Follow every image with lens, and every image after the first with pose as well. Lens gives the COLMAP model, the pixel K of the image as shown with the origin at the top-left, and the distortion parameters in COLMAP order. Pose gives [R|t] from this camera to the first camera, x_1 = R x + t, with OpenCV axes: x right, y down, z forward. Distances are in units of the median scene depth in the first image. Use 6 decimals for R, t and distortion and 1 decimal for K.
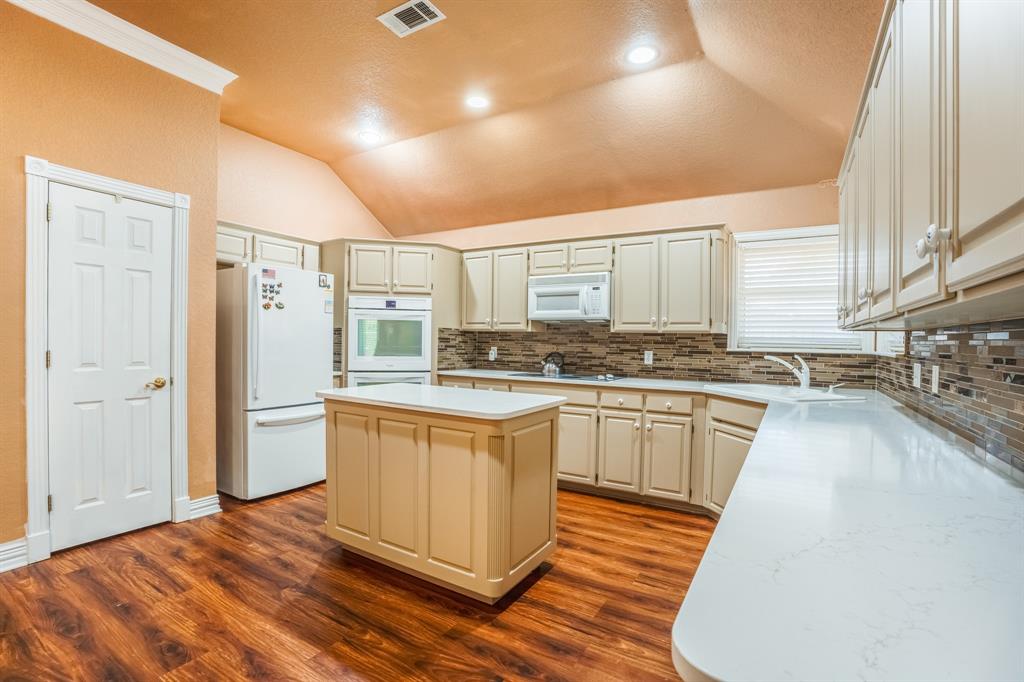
lens RADIAL K [[475.2, 0, 516.1], [0, 475.2, 344.9], [0, 0, 1]] dist [-0.046376, 0.006717]
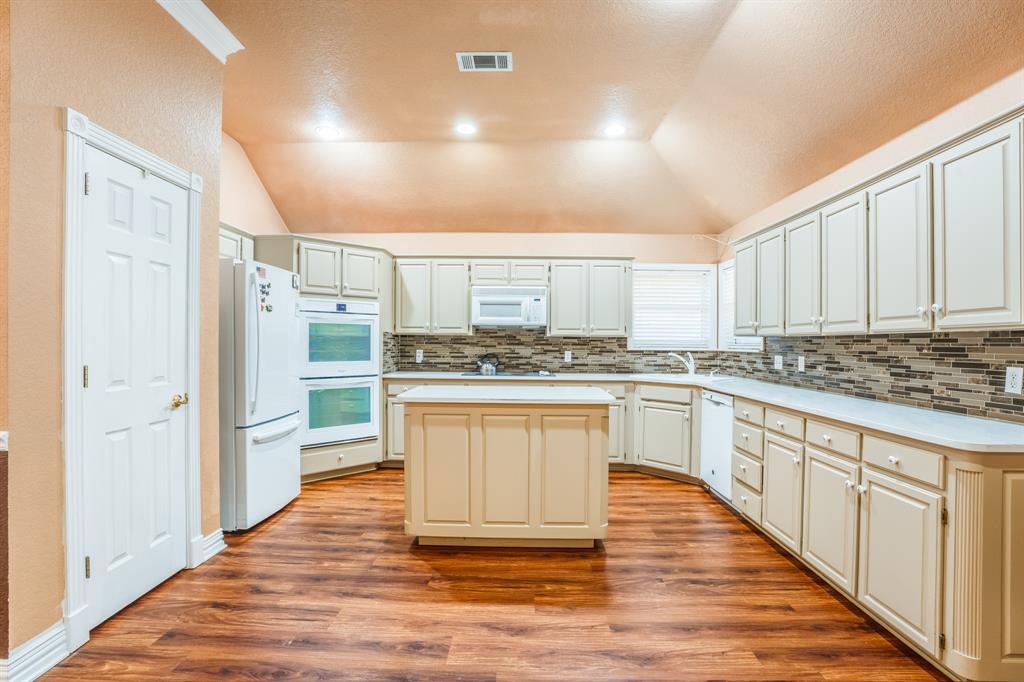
lens RADIAL K [[475.2, 0, 516.6], [0, 475.2, 343.6], [0, 0, 1]] dist [-0.046376, 0.006717]
pose [[0.859057, -0.010576, 0.511771, -0.512331], [0.011071, 0.999937, 0.002081, -0.011699], [-0.511761, 0.003878, 0.859119, -0.013381]]
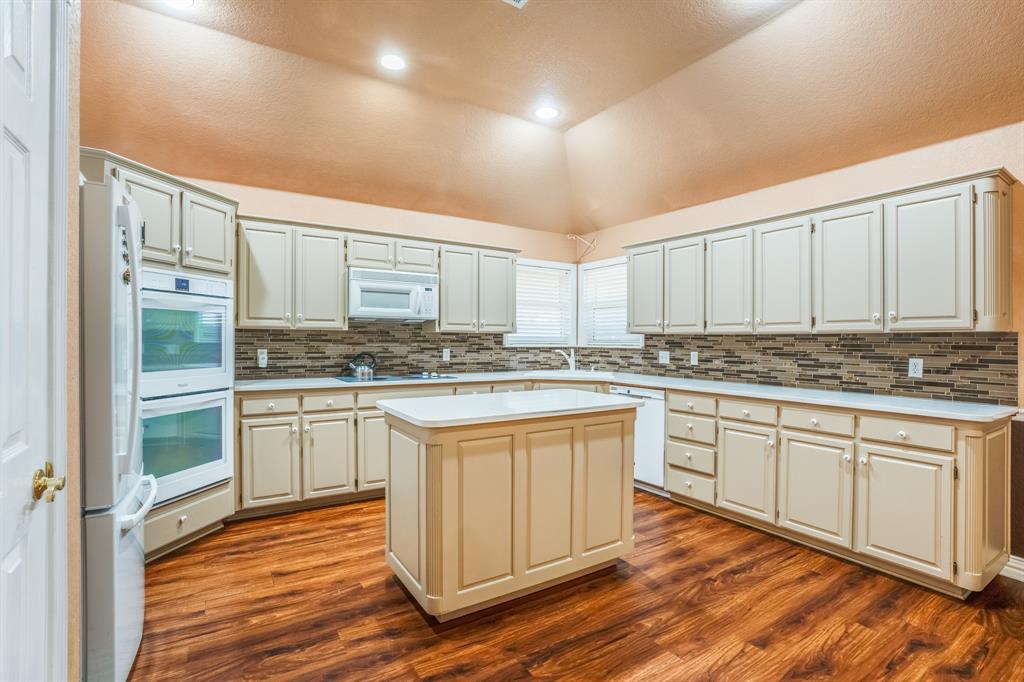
lens RADIAL K [[475.2, 0, 500.6], [0, 475.2, 341.4], [0, 0, 1]] dist [-0.046376, 0.006717]
pose [[0.441648, -0.015866, 0.897048, -0.710281], [0.007632, 0.999874, 0.013927, -0.020197], [-0.897156, 0.000695, 0.441714, 0.415983]]
